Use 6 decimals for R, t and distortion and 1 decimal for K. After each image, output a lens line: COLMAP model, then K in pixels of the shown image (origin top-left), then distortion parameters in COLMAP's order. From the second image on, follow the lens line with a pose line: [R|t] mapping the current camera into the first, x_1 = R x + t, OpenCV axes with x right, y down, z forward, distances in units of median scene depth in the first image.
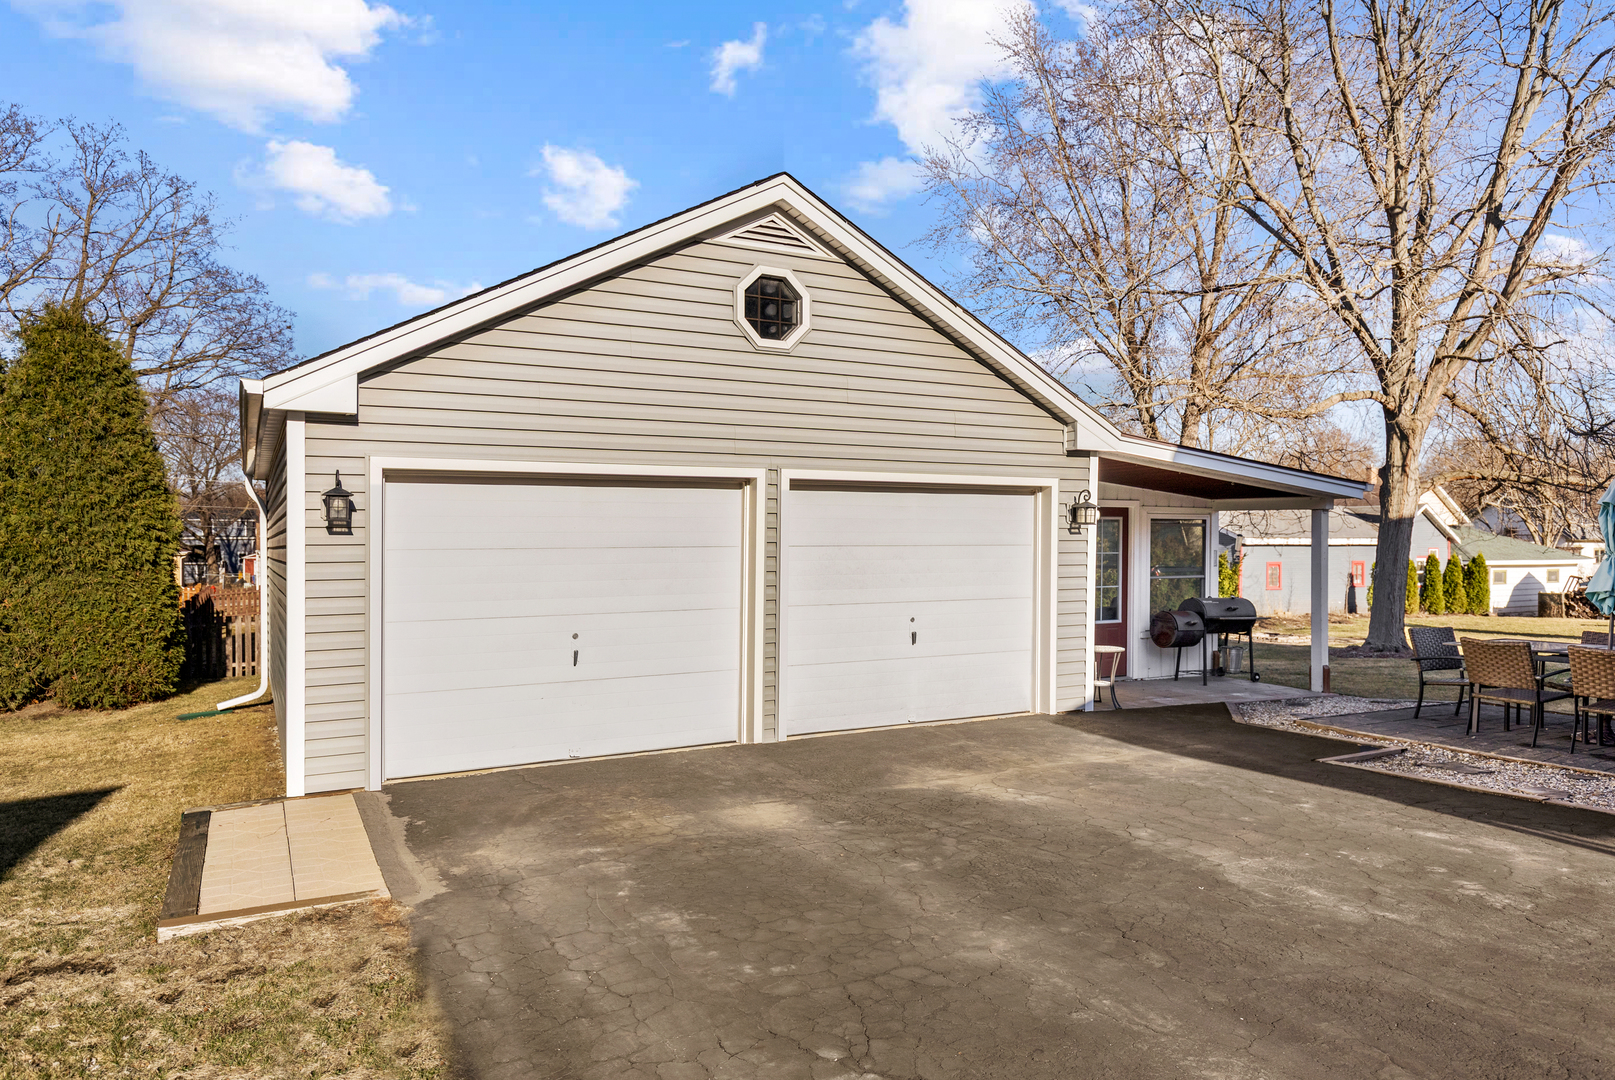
lens RADIAL K [[1026.9, 0, 805.1], [0, 1026.9, 548.4], [0, 0, 1]] dist [-0.008579, -0.001898]
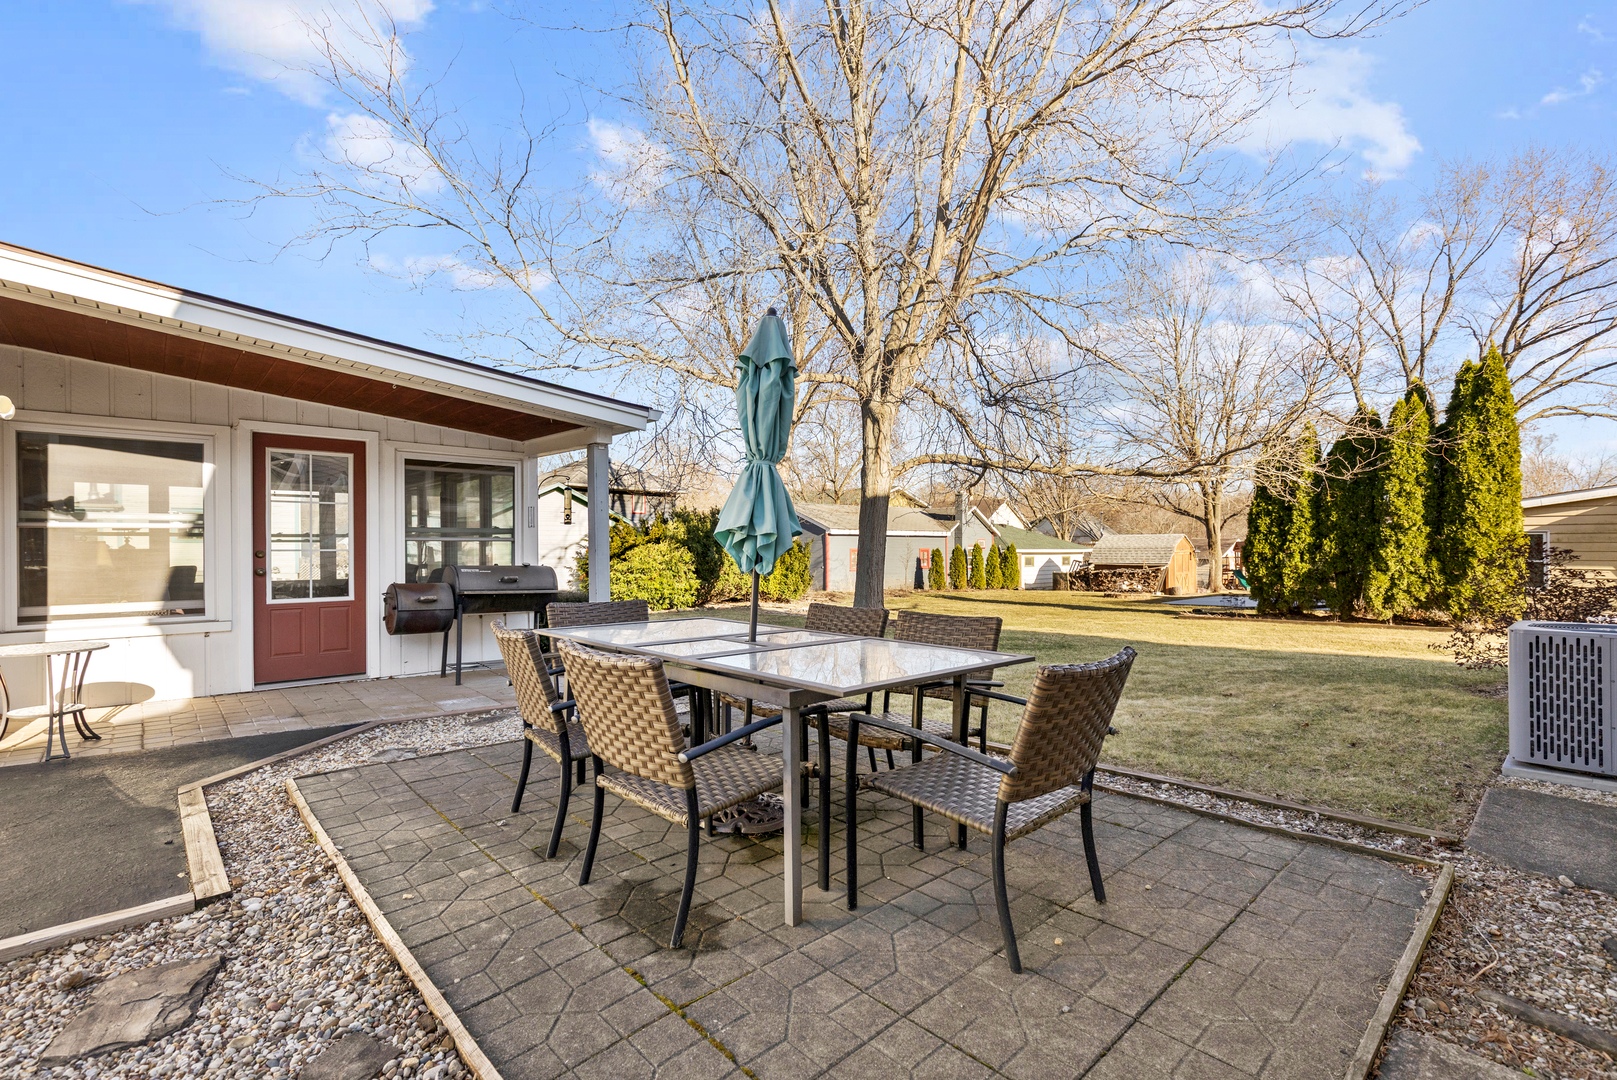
lens RADIAL K [[728.0, 0, 807.2], [0, 728.0, 535.8], [0, 0, 1]] dist [0.000655, 0.000019]
pose [[0.968276, -0.000845, 0.249882, 0.321432], [0.006170, 0.999770, -0.020525, 0.025754], [-0.249807, 0.021416, 0.968059, 0.280694]]
